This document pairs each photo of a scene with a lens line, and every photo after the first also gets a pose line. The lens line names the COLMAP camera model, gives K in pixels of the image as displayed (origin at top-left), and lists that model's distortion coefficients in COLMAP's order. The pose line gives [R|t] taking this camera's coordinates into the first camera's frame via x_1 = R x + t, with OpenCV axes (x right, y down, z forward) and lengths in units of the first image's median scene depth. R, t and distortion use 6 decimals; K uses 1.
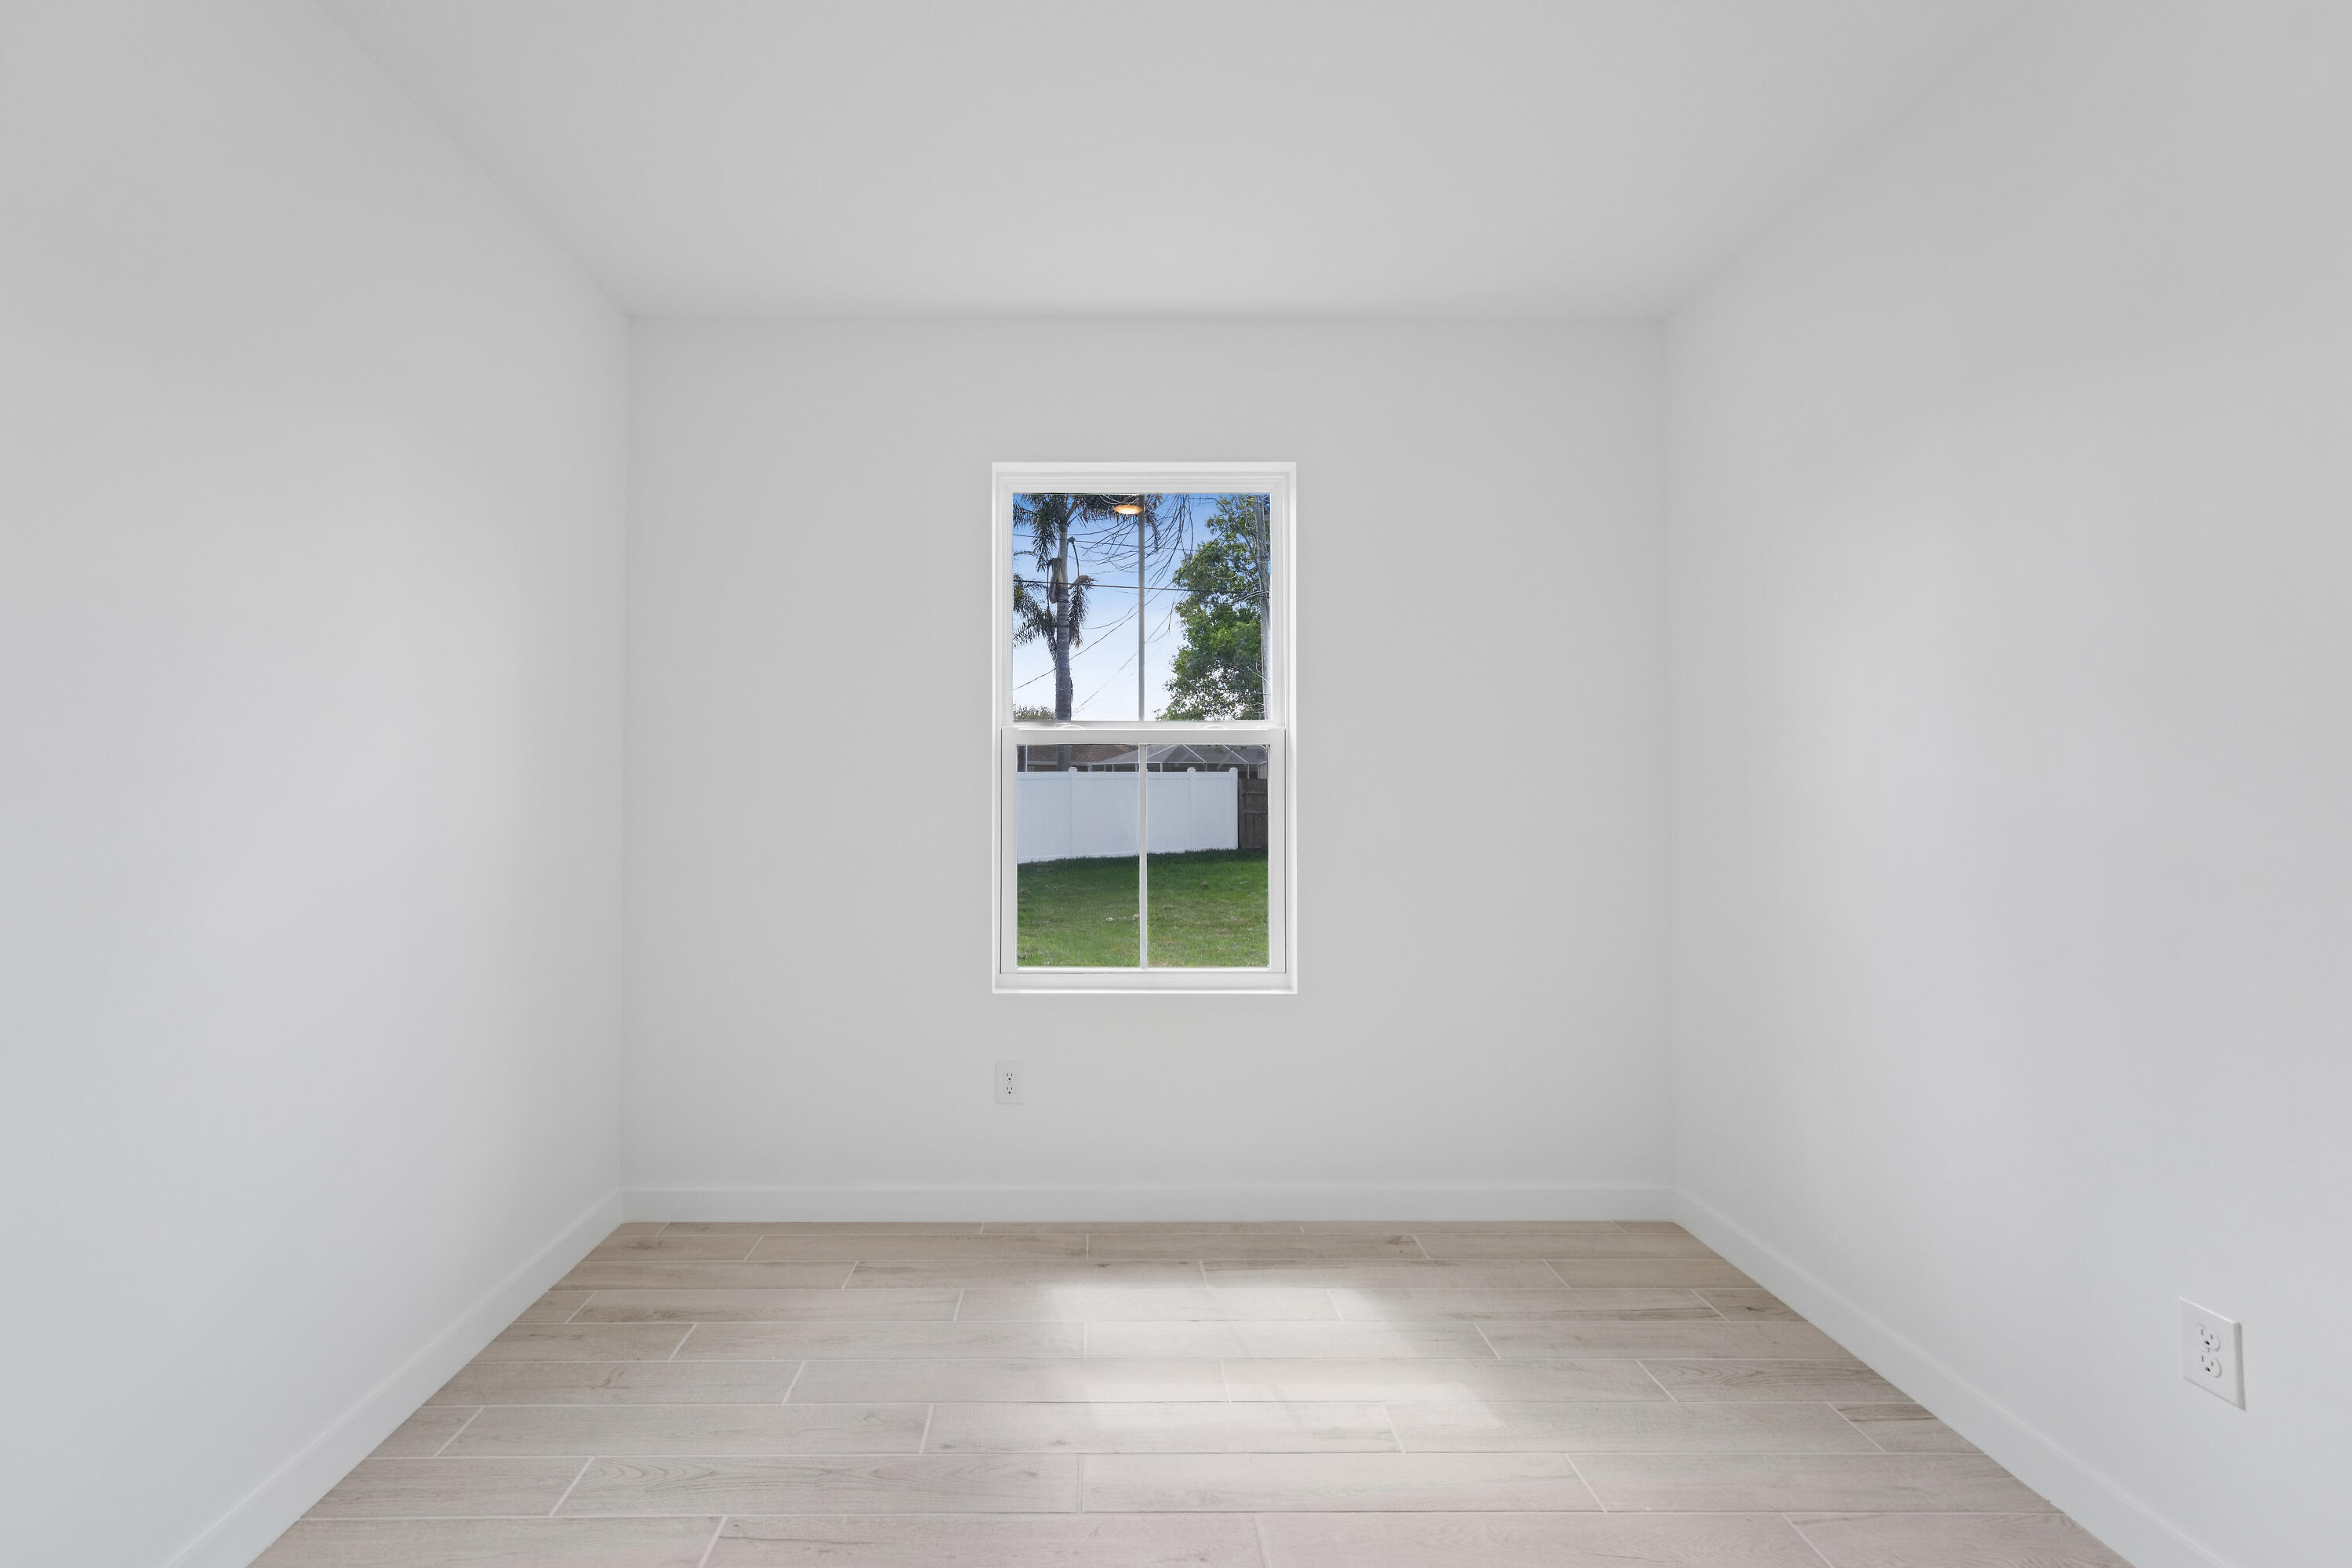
lens RADIAL K [[943.0, 0, 1166.0], [0, 943.0, 779.0], [0, 0, 1]] dist [0.000146, 0.001091]
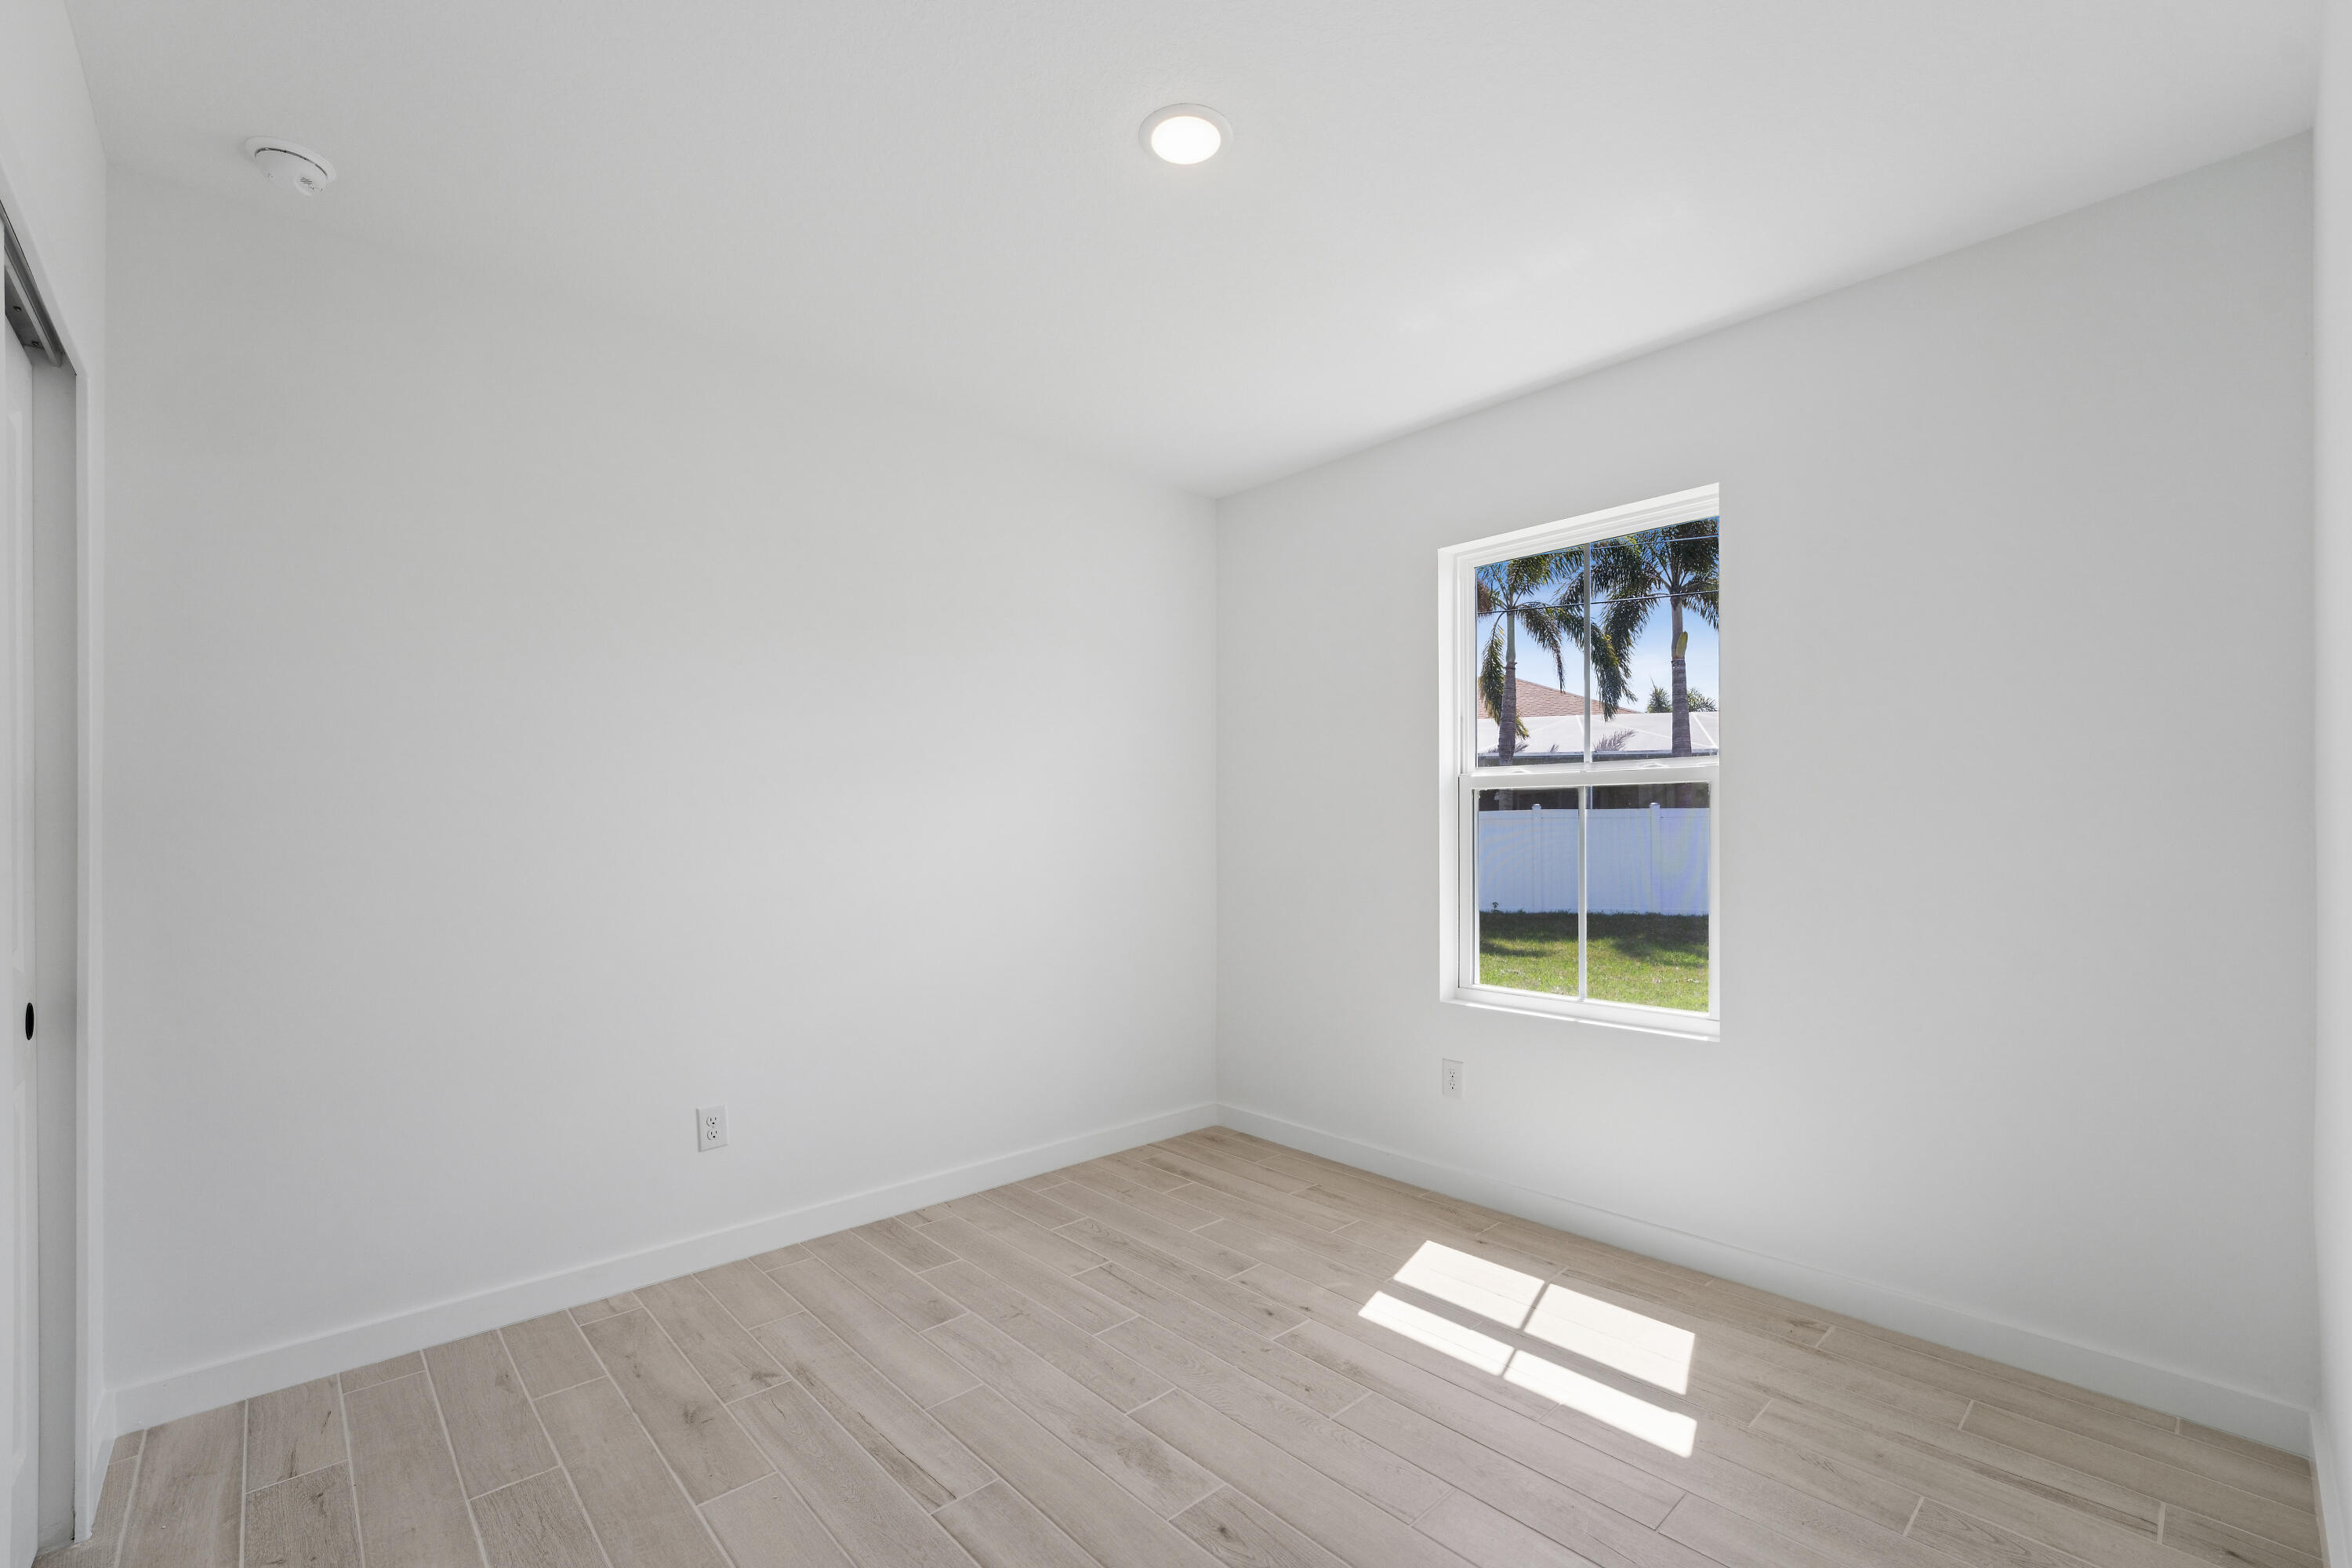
lens RADIAL K [[943.0, 0, 1235.7], [0, 943.0, 837.4], [0, 0, 1]] dist [0.000146, 0.001091]
pose [[0.706894, -0.005753, -0.707296, 0.532110], [0.018711, 0.999769, 0.010568, 0.004584], [0.707072, -0.020705, 0.706838, -0.014682]]
